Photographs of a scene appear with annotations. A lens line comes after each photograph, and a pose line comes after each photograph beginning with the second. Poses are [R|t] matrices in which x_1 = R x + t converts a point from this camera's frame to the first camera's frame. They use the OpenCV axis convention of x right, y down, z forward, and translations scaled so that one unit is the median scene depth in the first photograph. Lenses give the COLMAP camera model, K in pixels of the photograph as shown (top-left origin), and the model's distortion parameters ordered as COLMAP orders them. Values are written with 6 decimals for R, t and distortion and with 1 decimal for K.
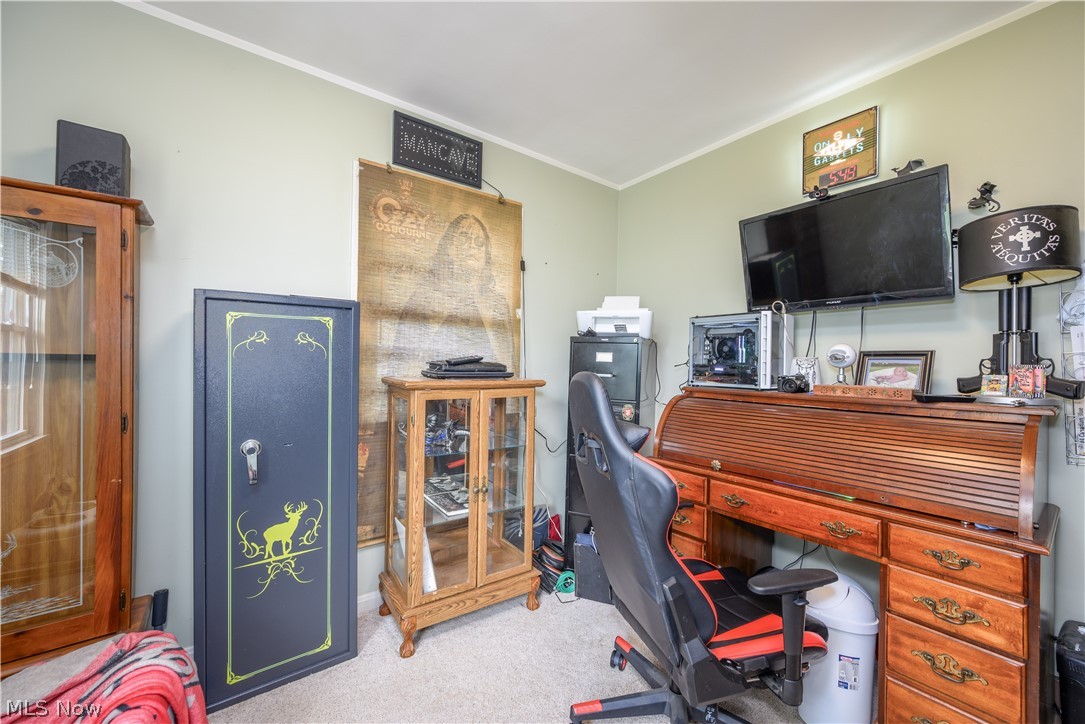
lens RADIAL K [[434.7, 0, 545.4], [0, 434.7, 362.4], [0, 0, 1]] dist [0.001566, 0.000241]
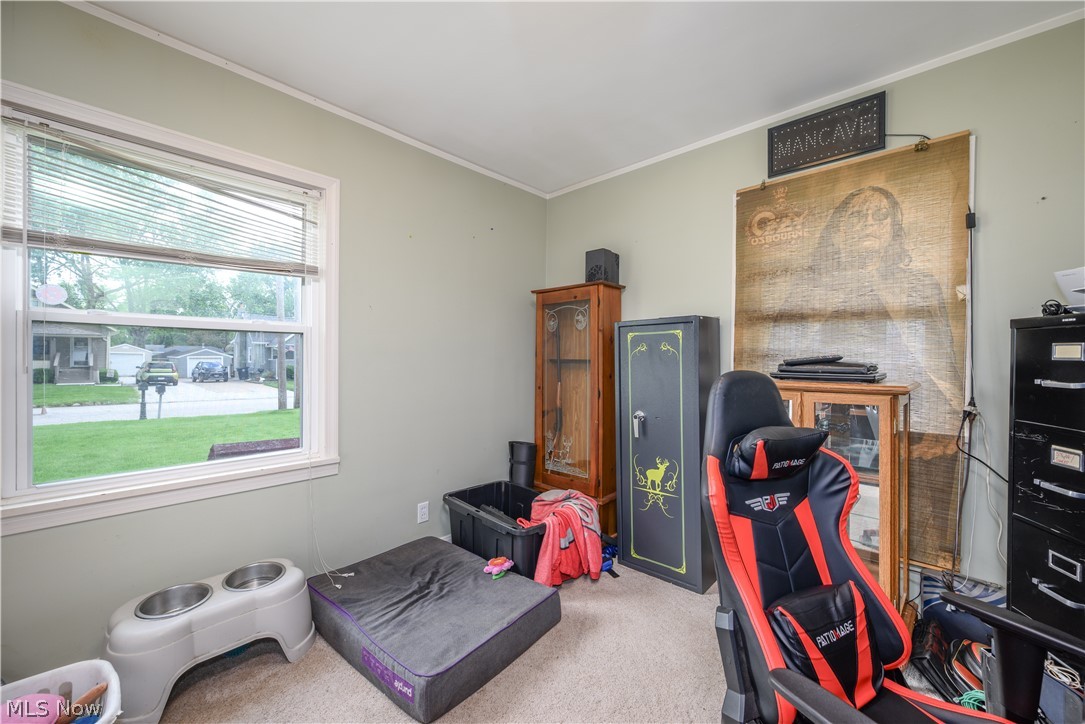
lens RADIAL K [[434.7, 0, 545.5], [0, 434.7, 362.4], [0, 0, 1]] dist [0.001566, 0.000241]
pose [[0.161997, -0.008056, -0.986758, 0.617493], [-0.002748, 0.999959, -0.008614, 0.009037], [0.986787, 0.004107, 0.161968, 0.281754]]
